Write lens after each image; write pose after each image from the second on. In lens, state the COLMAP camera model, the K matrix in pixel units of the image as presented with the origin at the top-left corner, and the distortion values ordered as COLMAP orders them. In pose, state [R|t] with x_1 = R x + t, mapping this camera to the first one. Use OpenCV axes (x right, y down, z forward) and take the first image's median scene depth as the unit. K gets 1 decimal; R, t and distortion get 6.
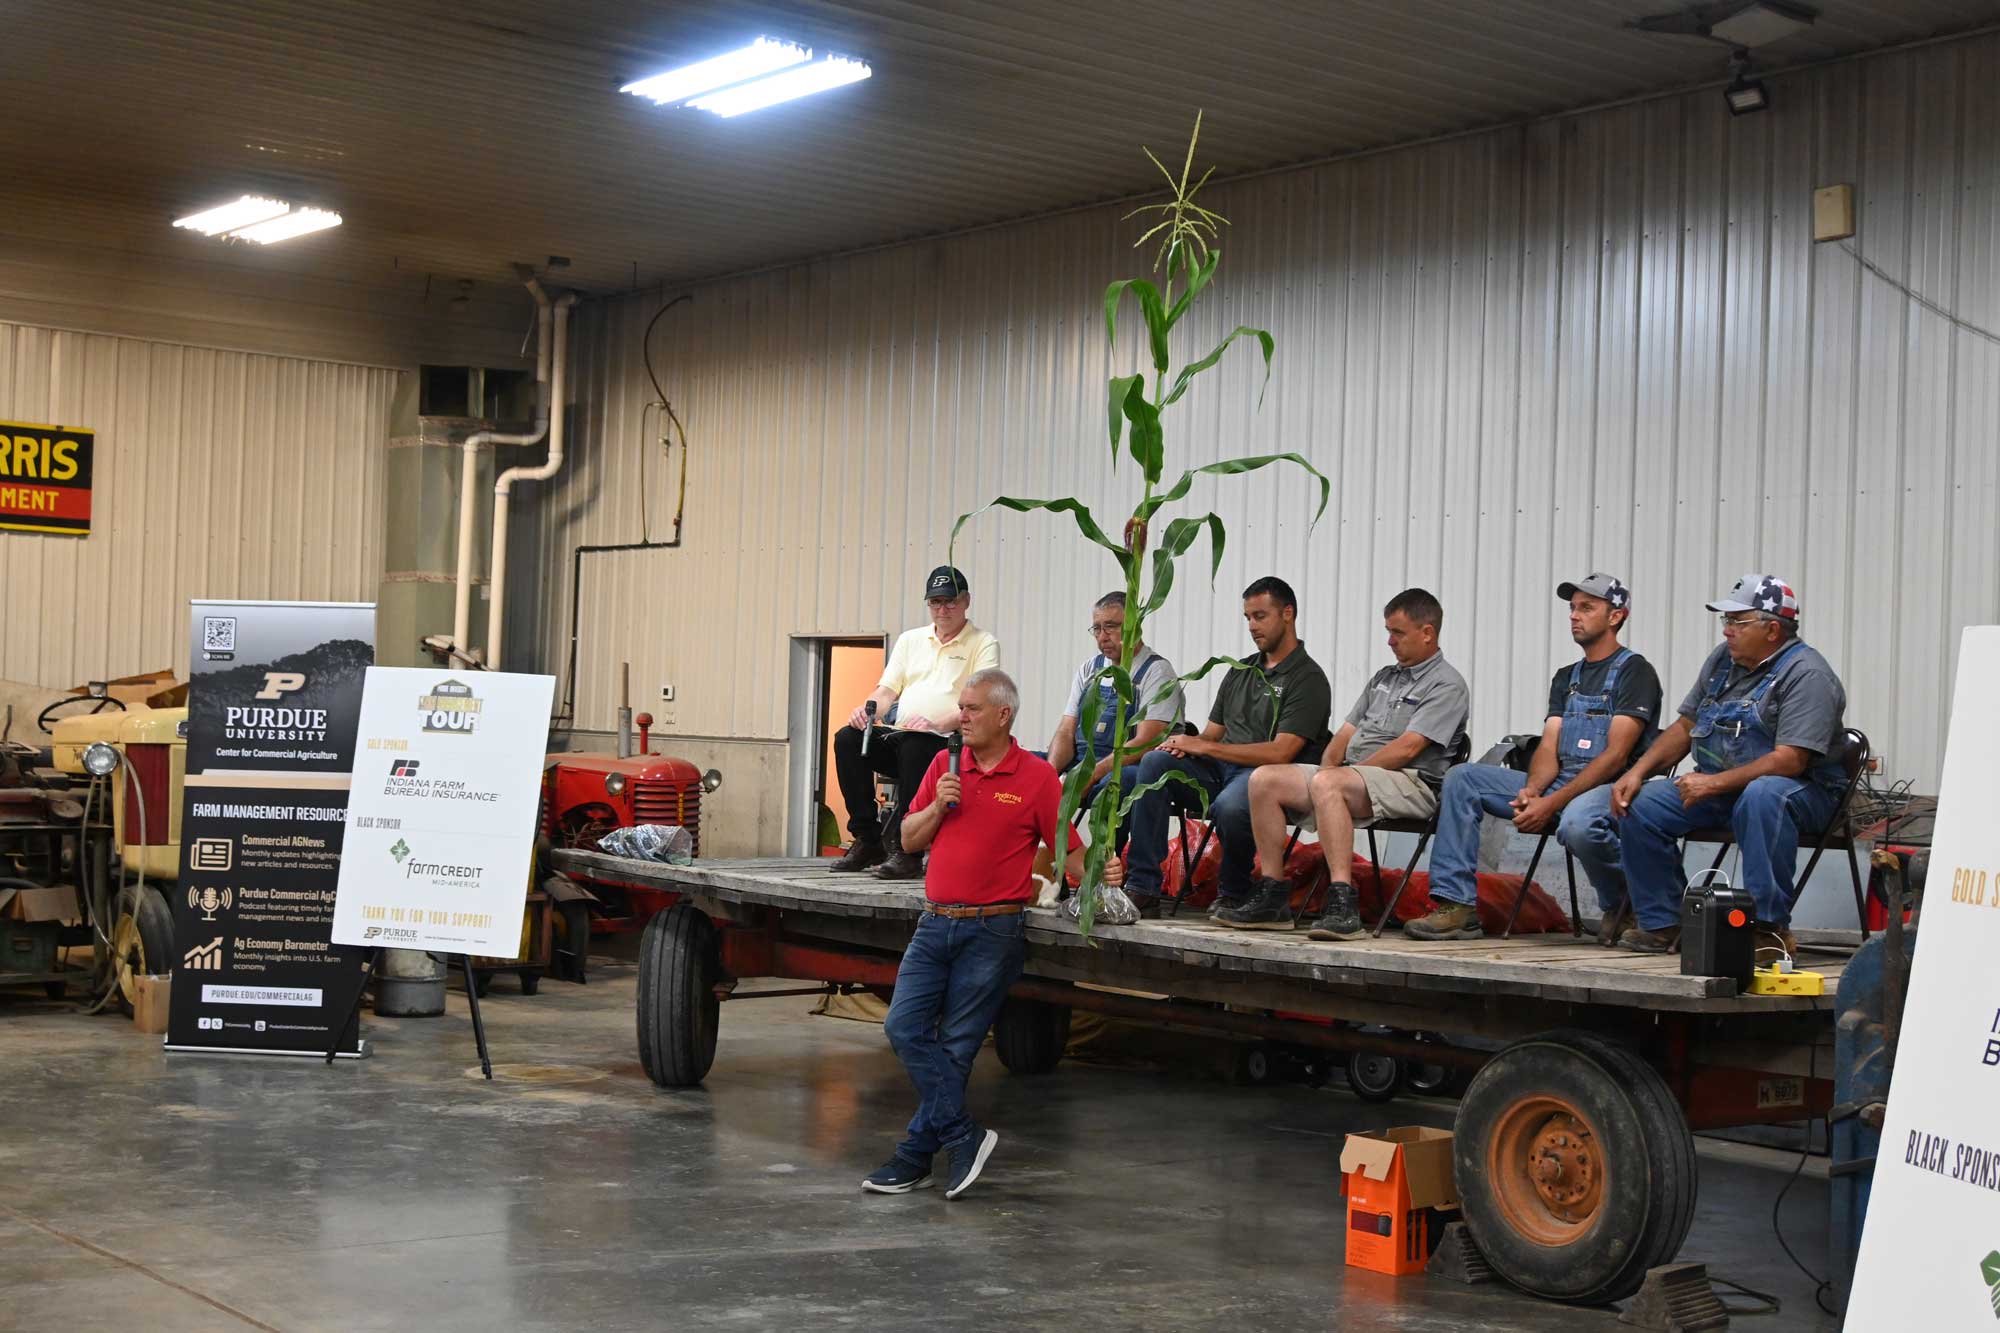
lens RADIAL K [[2662.8, 0, 1000.0], [0, 2662.8, 666.5], [0, 0, 1]] dist [0.017674, 0.026280]
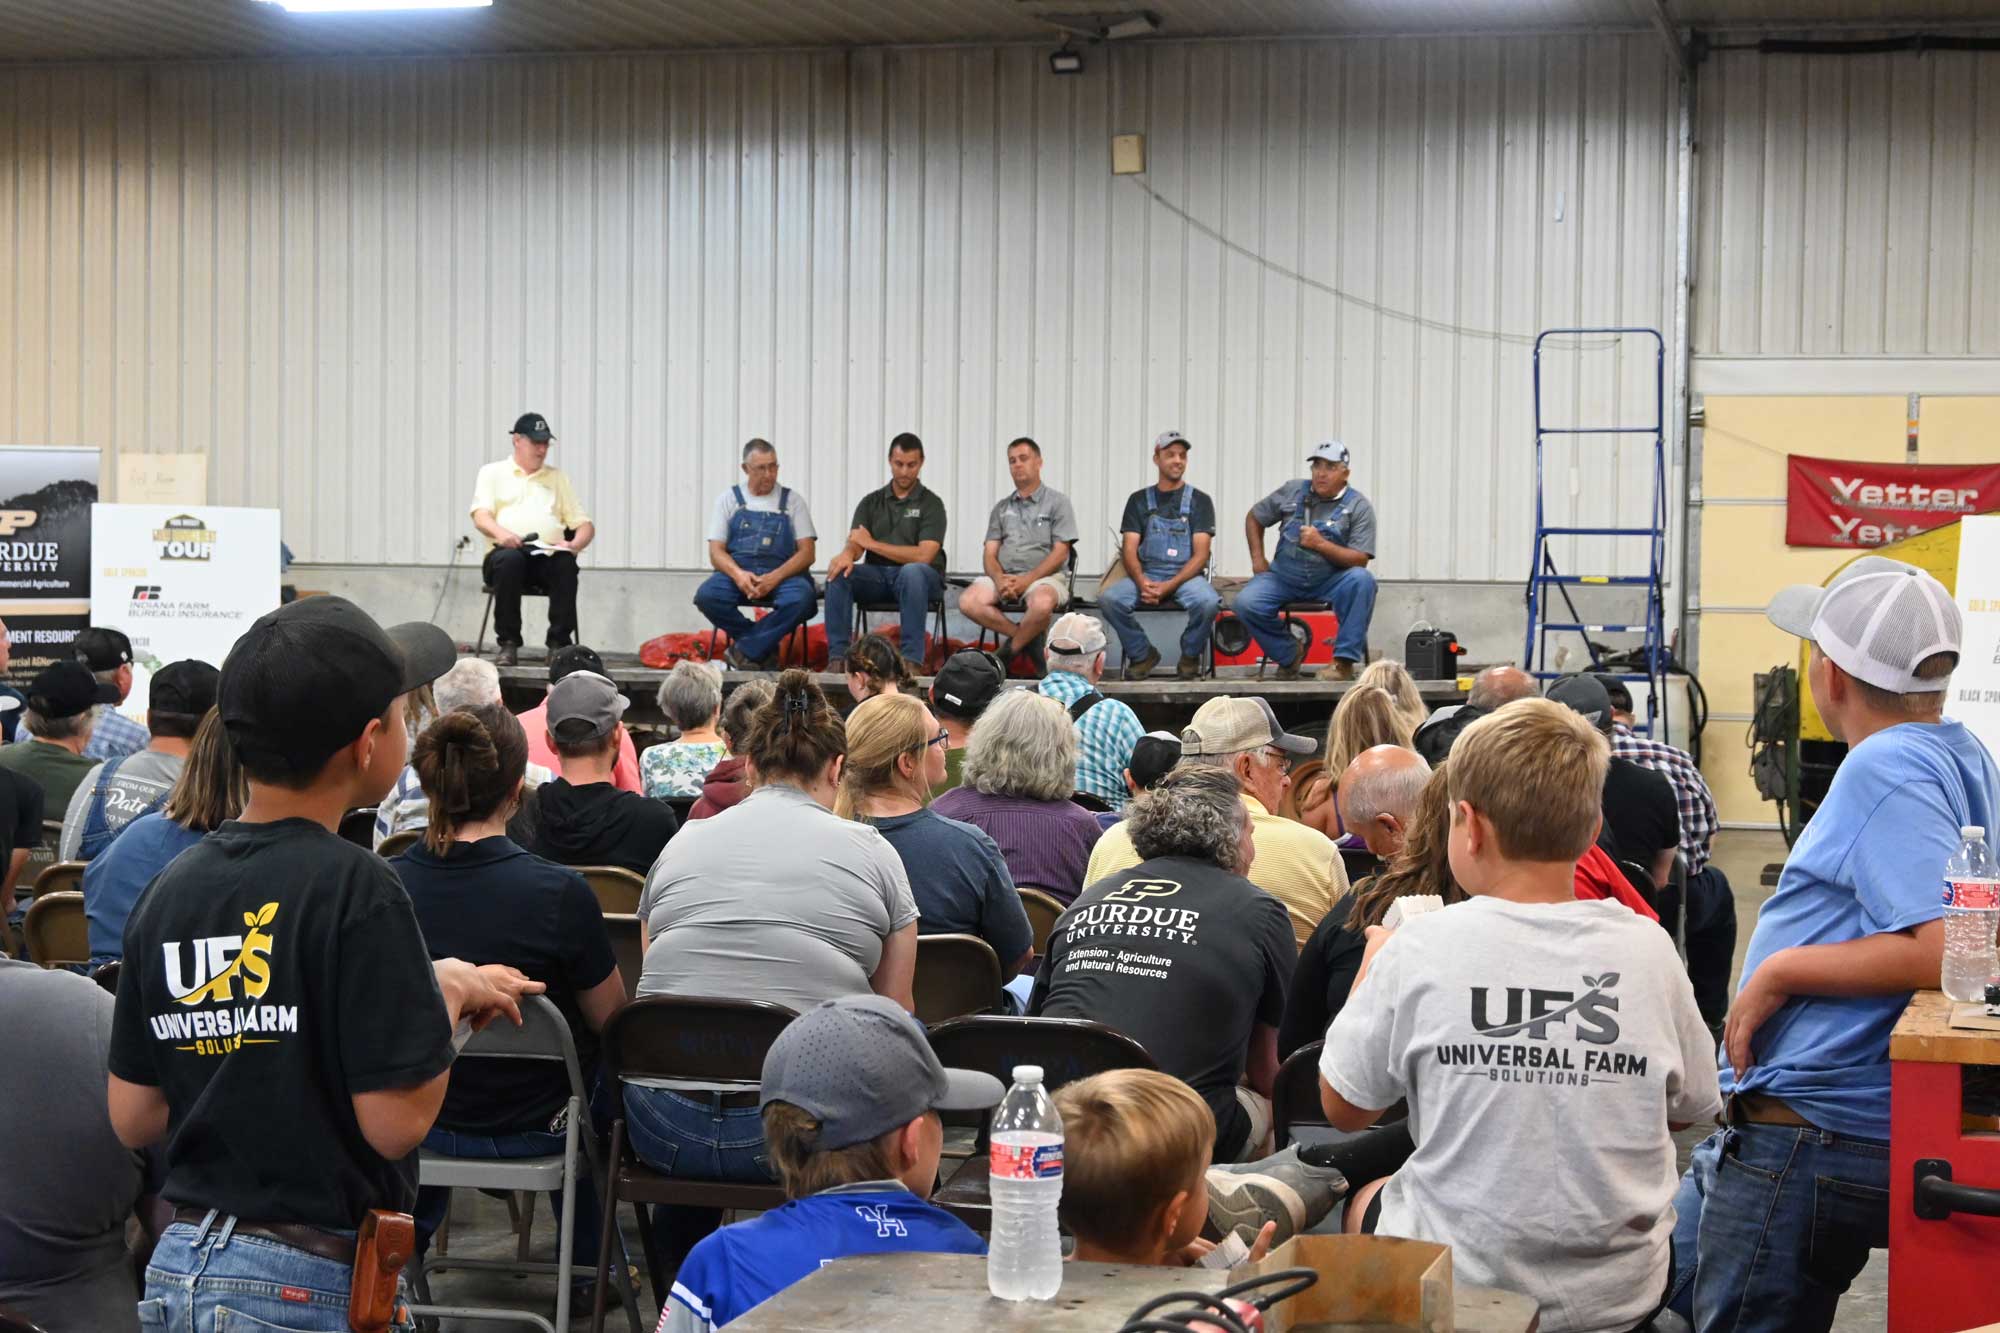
lens RADIAL K [[3533.4, 0, 1000.0], [0, 3533.4, 666.5], [0, 0, 1]] dist [-0.077495, -0.074723]
pose [[0.802848, -0.044403, 0.594528, -0.817104], [0.002354, 0.997451, 0.071317, -0.036422], [-0.596179, -0.055857, 0.800906, -0.419714]]
